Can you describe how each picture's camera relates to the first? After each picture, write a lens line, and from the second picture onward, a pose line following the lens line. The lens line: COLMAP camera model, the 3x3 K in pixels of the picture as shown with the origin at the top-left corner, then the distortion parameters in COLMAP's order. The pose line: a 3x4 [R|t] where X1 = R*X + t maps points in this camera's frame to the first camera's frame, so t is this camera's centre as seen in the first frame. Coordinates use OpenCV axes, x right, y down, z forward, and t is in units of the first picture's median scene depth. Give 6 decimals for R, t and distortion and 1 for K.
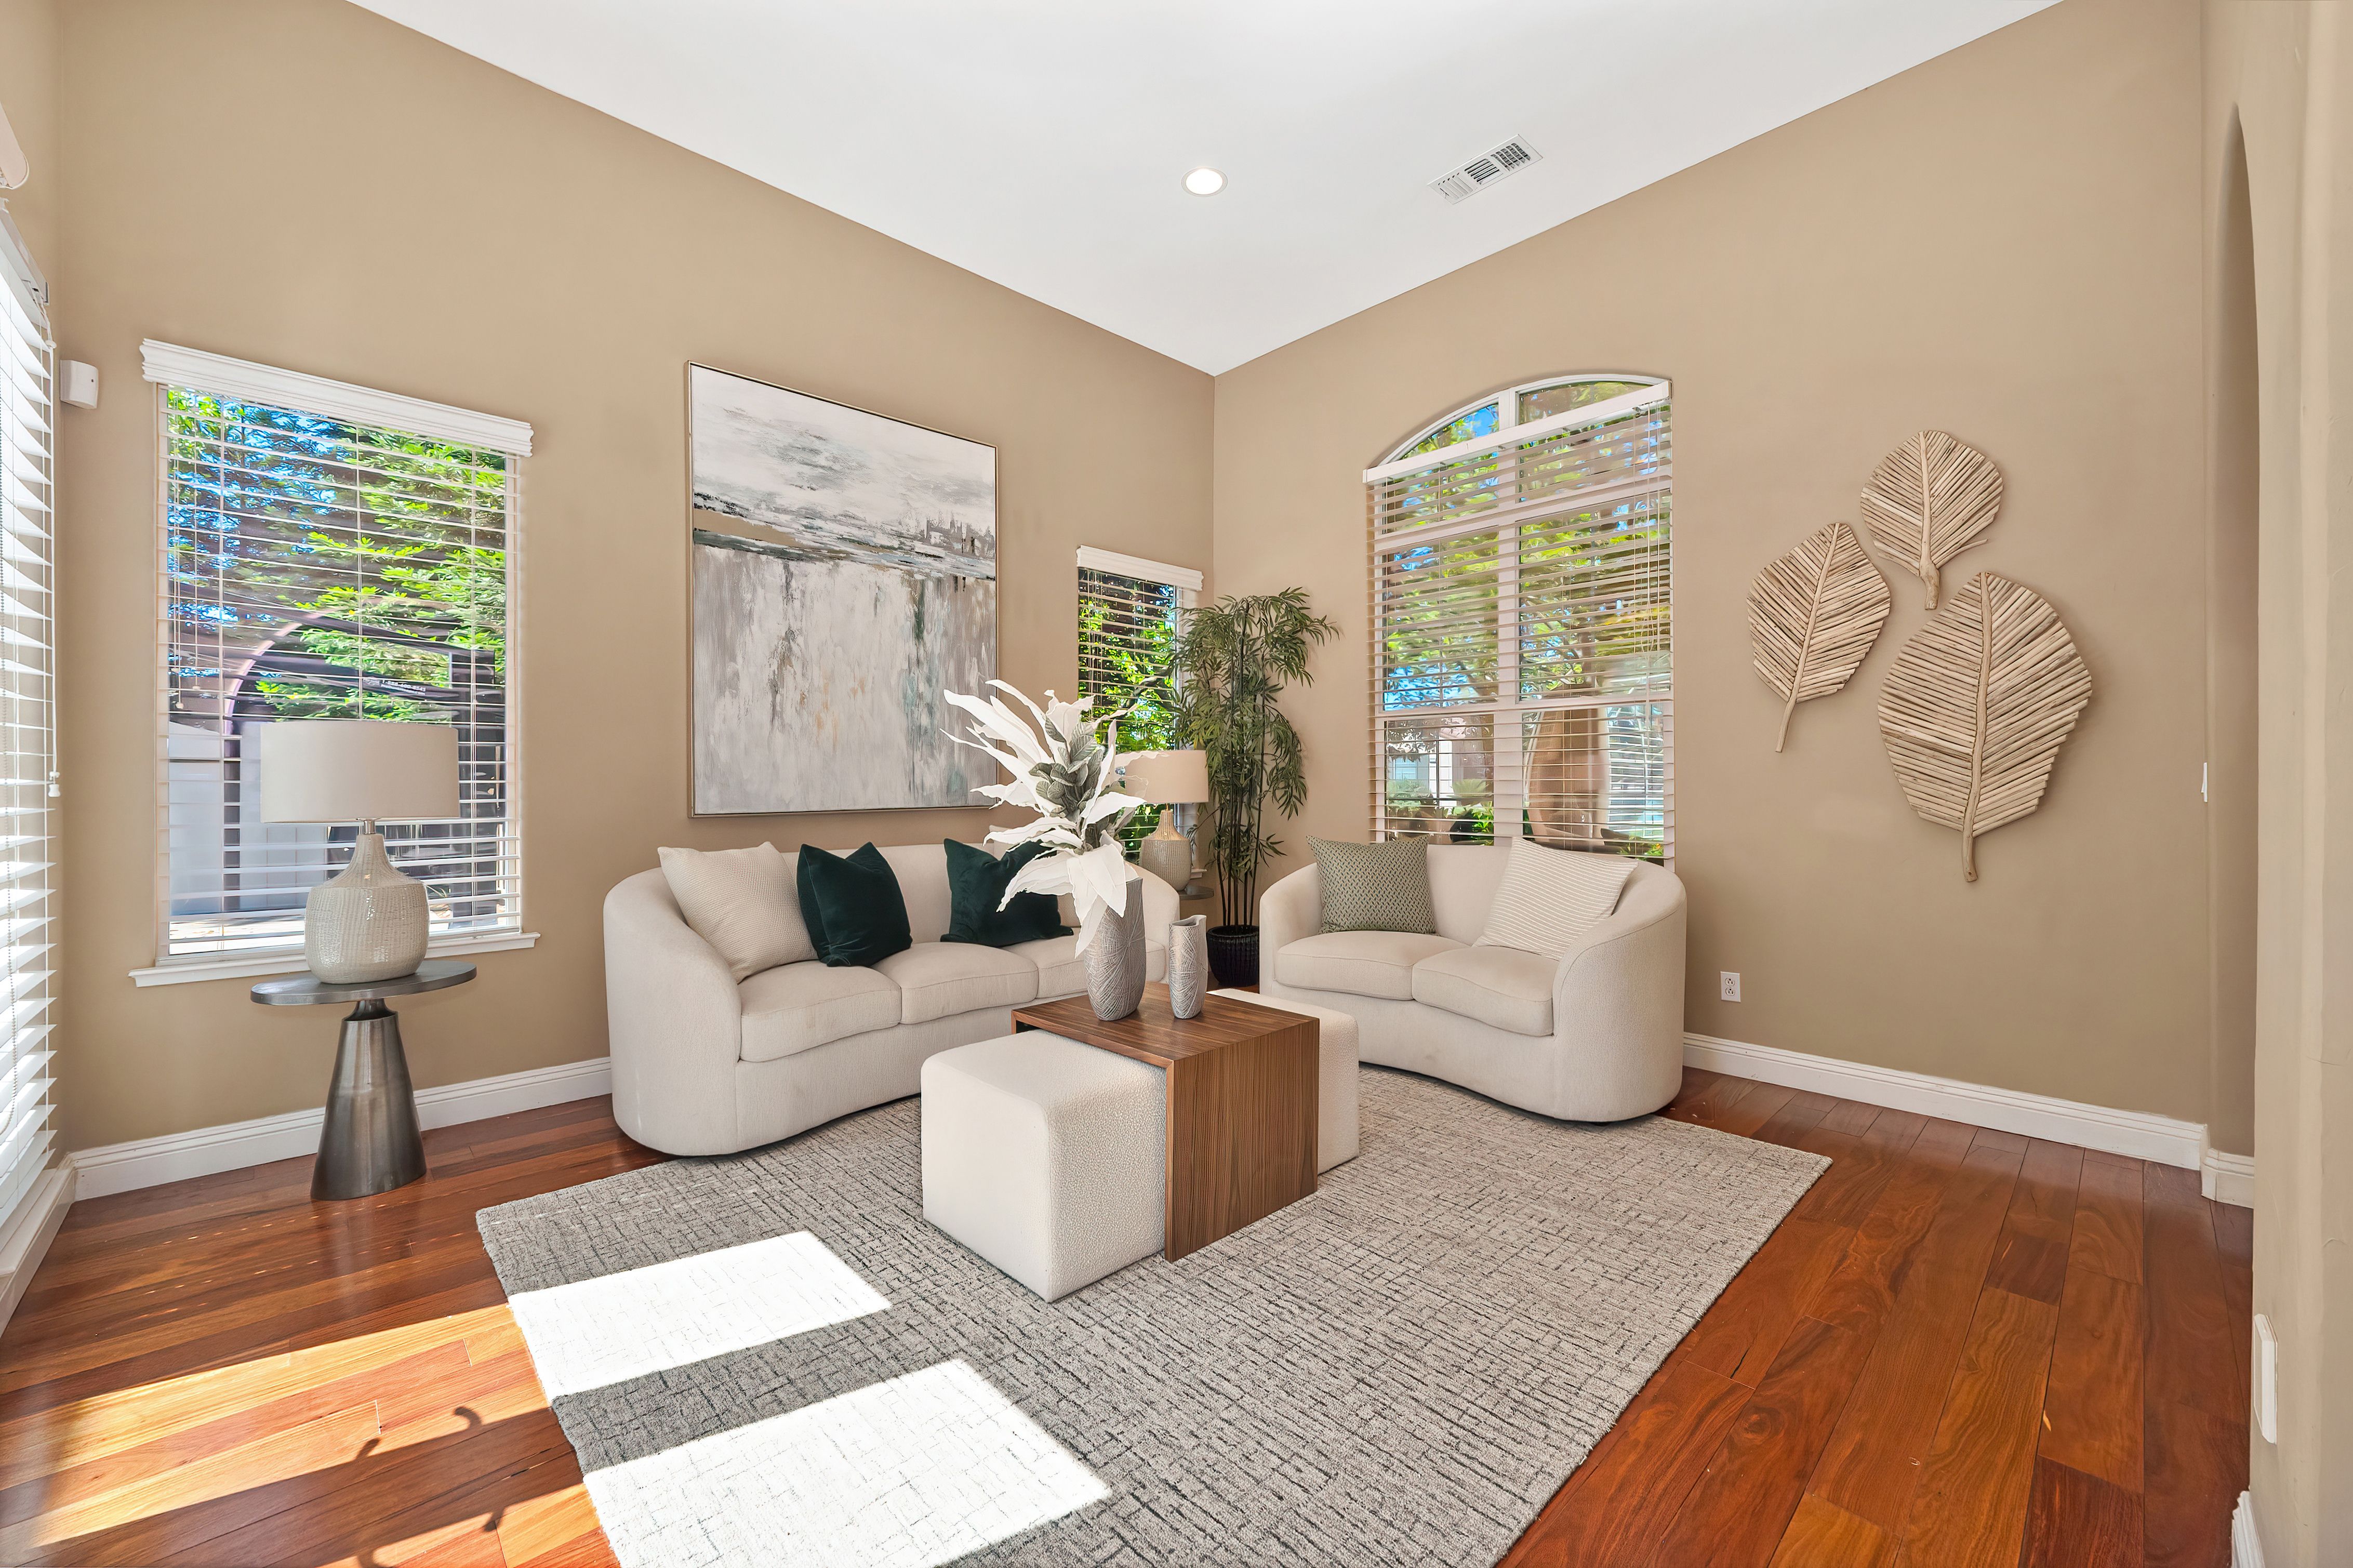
lens RADIAL K [[926.1, 0, 1174.6], [0, 926.1, 782.5], [0, 0, 1]] dist [0.000019, -0.000166]
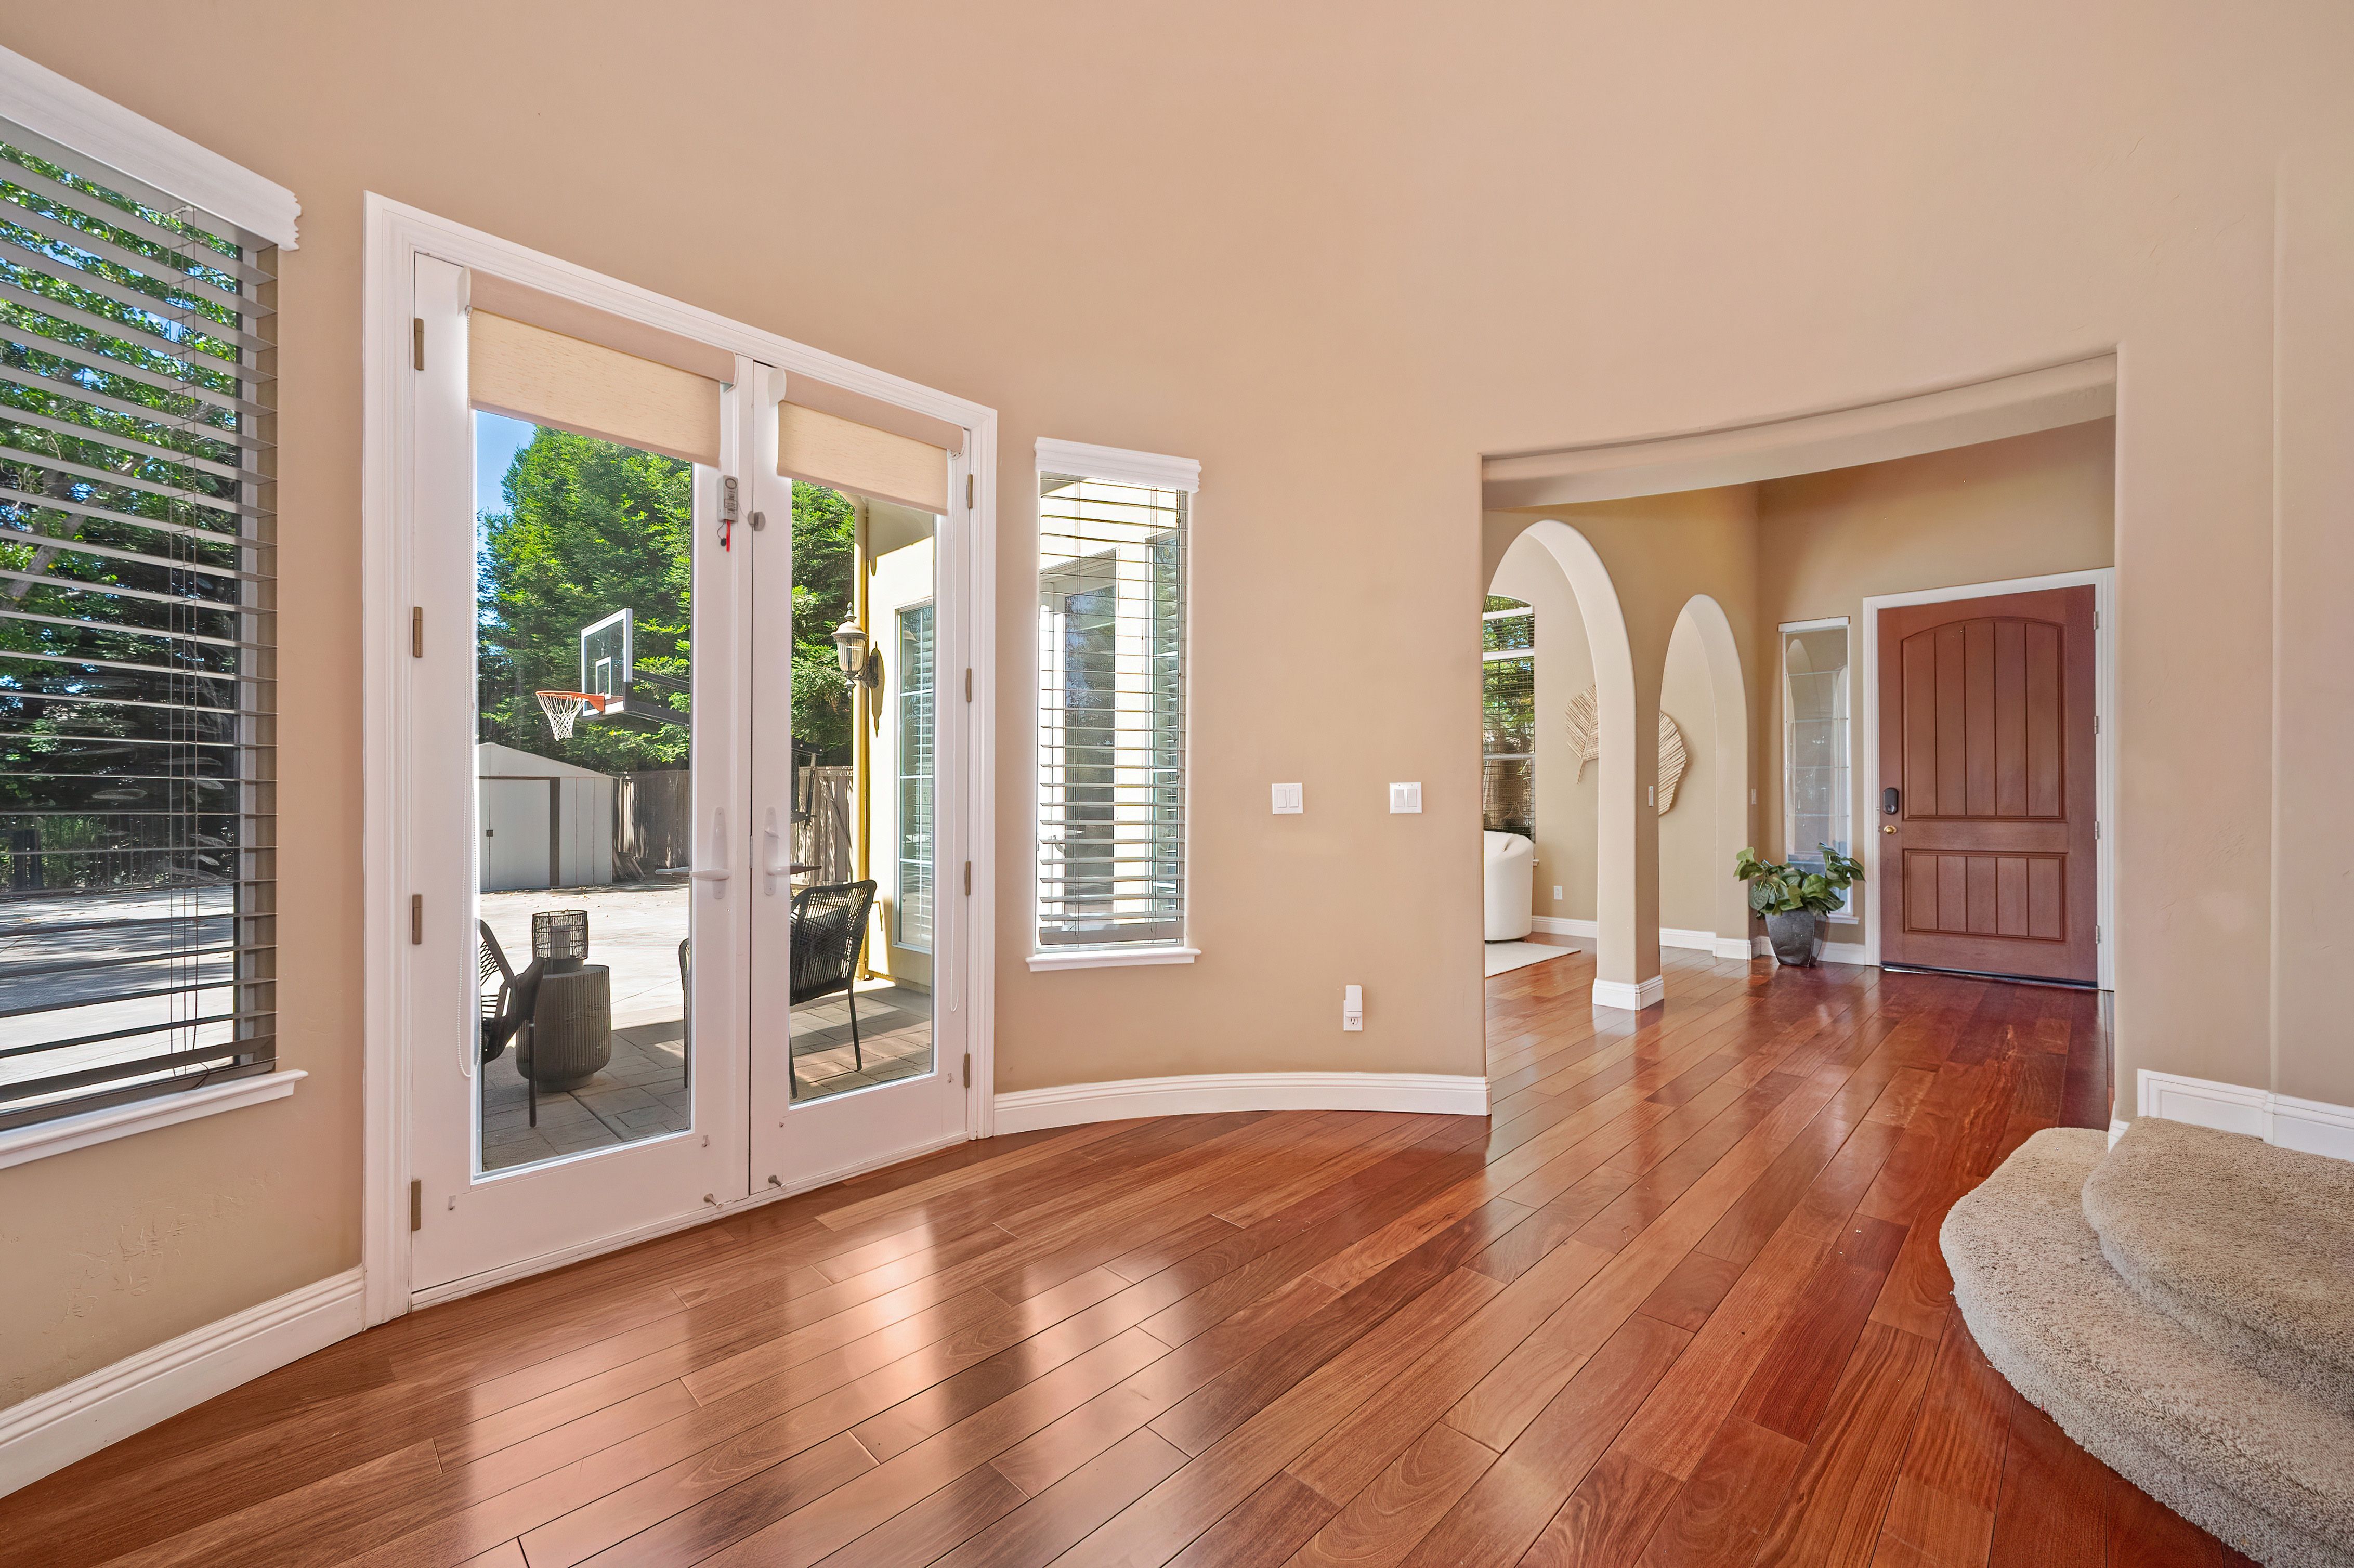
lens RADIAL K [[940.8, 0, 1181.8], [0, 940.8, 796.1], [0, 0, 1]] dist [0.000361, -0.000015]
pose [[0.999576, 0.002294, 0.029035, -0.318487], [-0.002277, 0.999997, -0.000617, -0.000003], [-0.029036, 0.000551, 0.999578, -1.100051]]
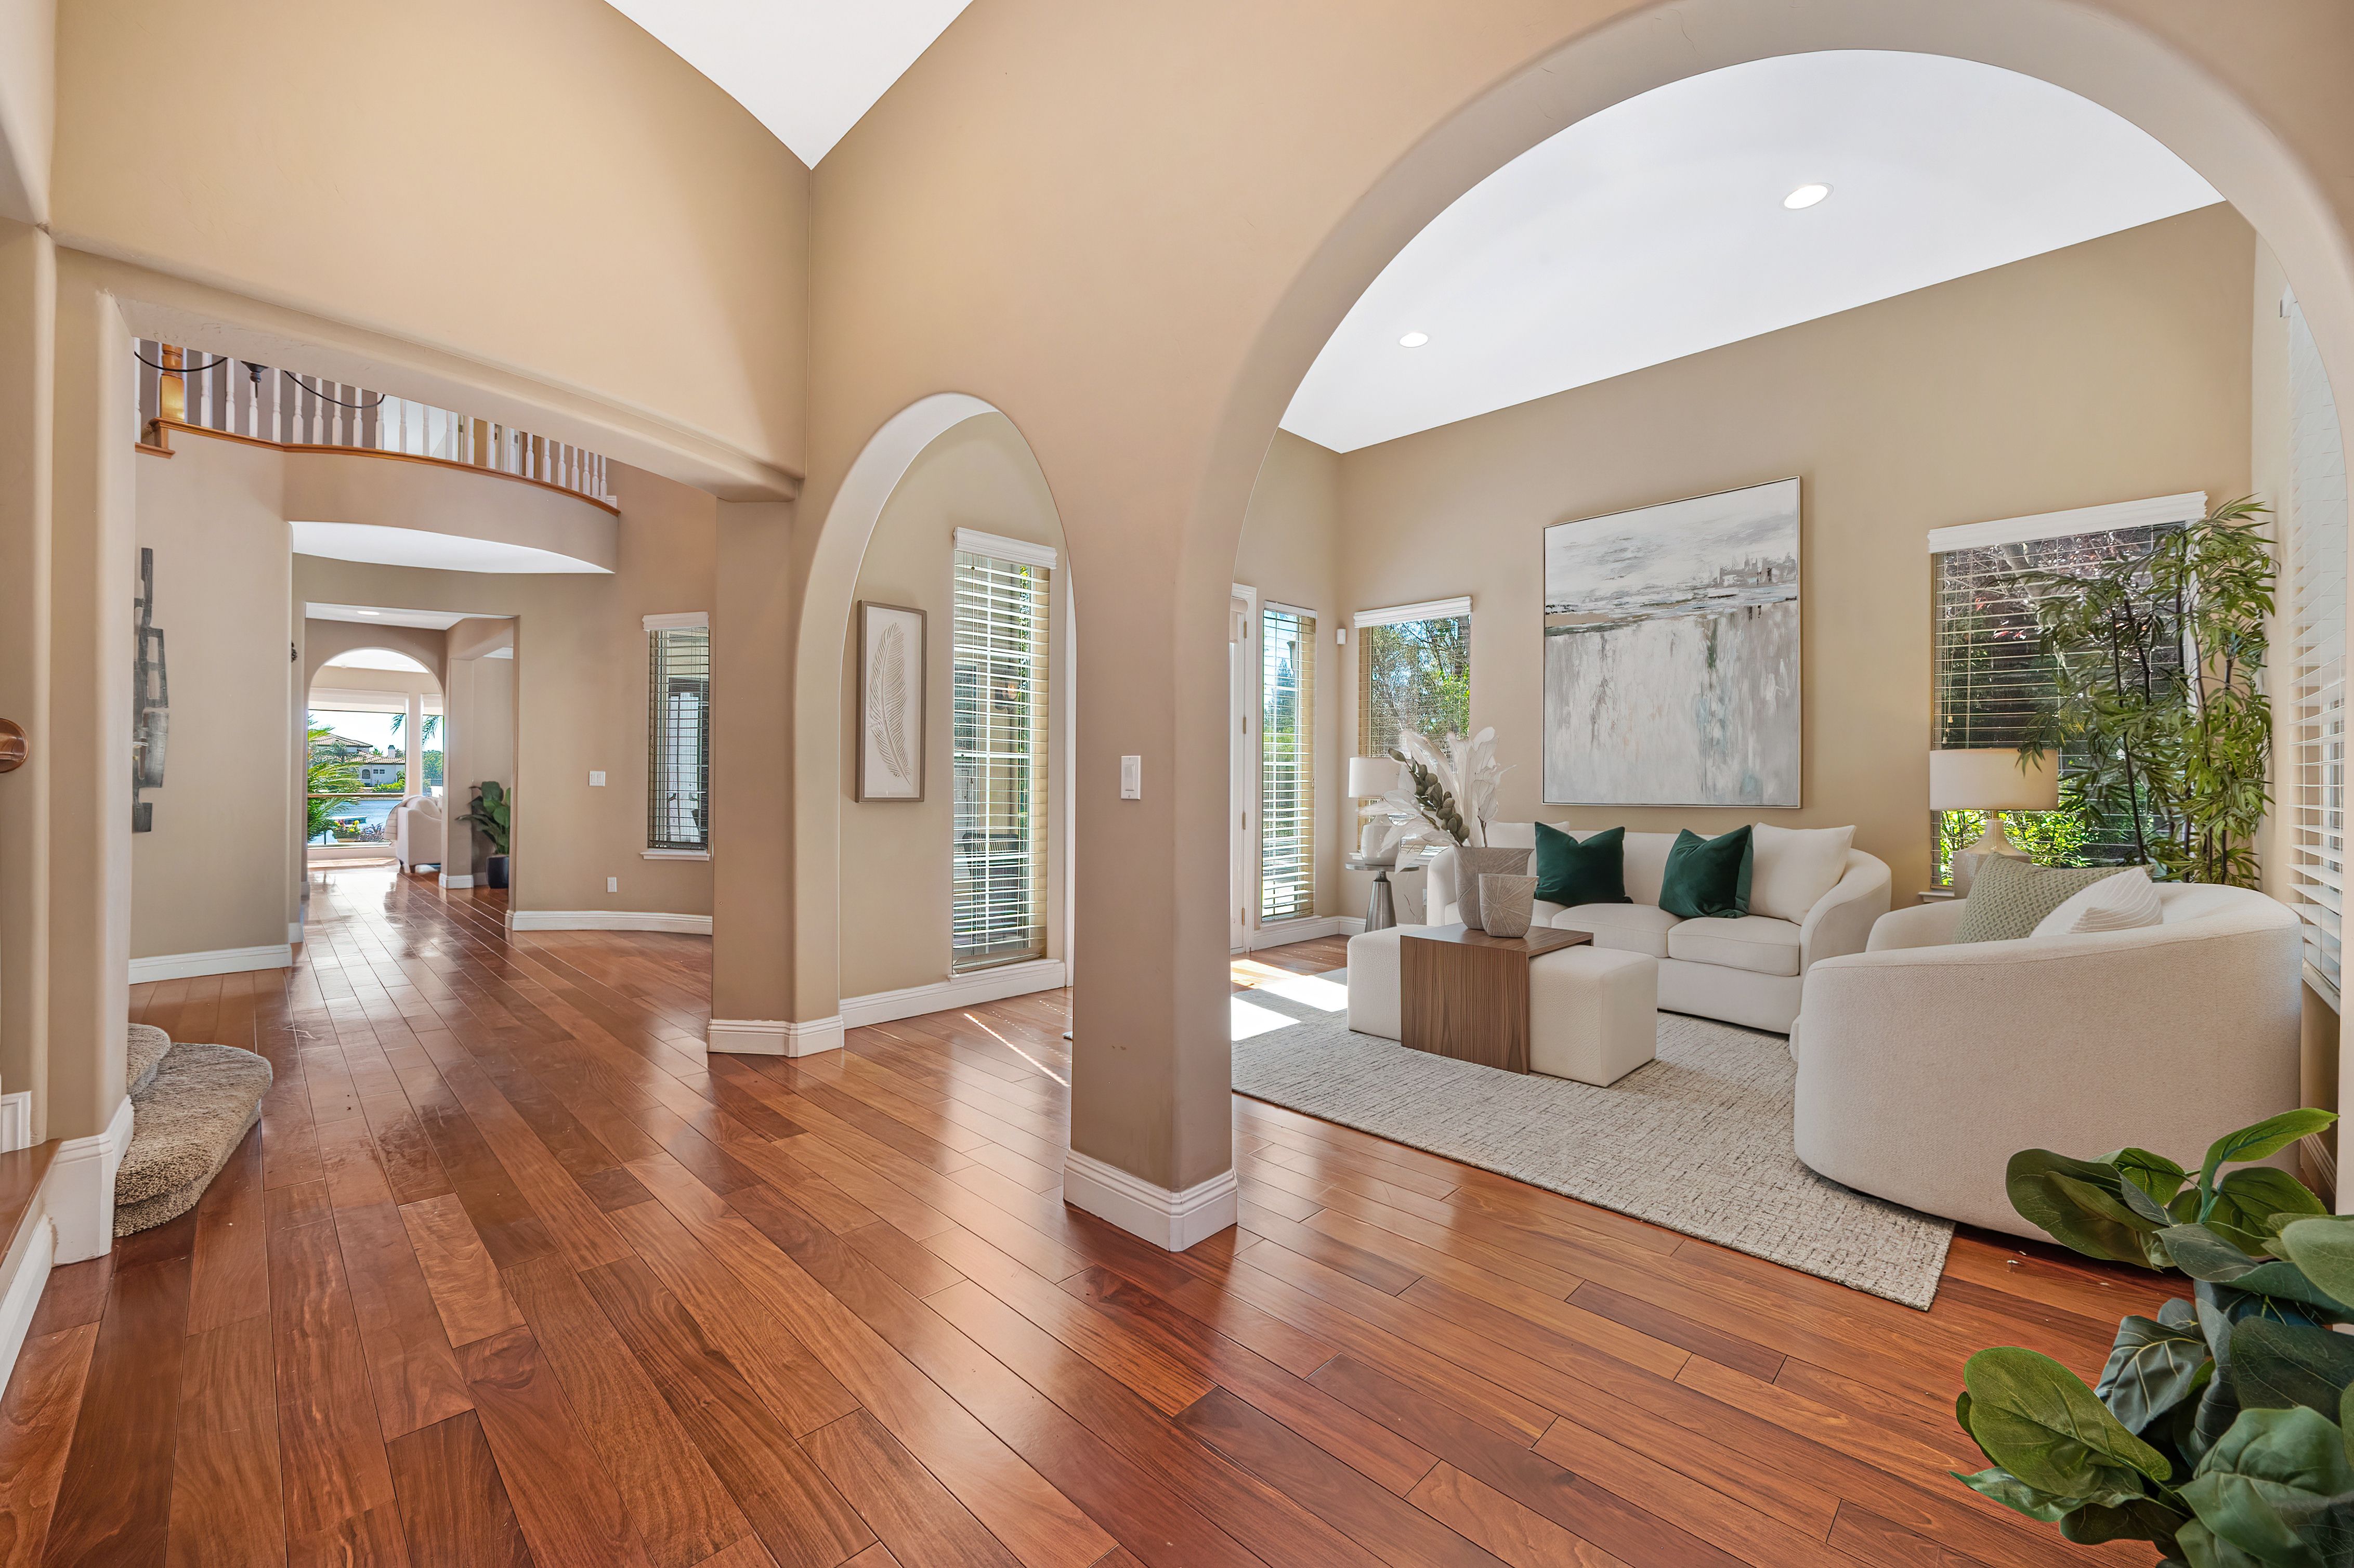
lens RADIAL K [[935.9, 0, 1178.2], [0, 935.9, 776.6], [0, 0, 1]] dist [-0.001220, -0.000376]
pose [[0.029537, -0.002401, -0.999561, 1.059574], [-0.007041, 0.999972, -0.002610, -0.002404], [0.999539, 0.007115, 0.029519, 0.290988]]
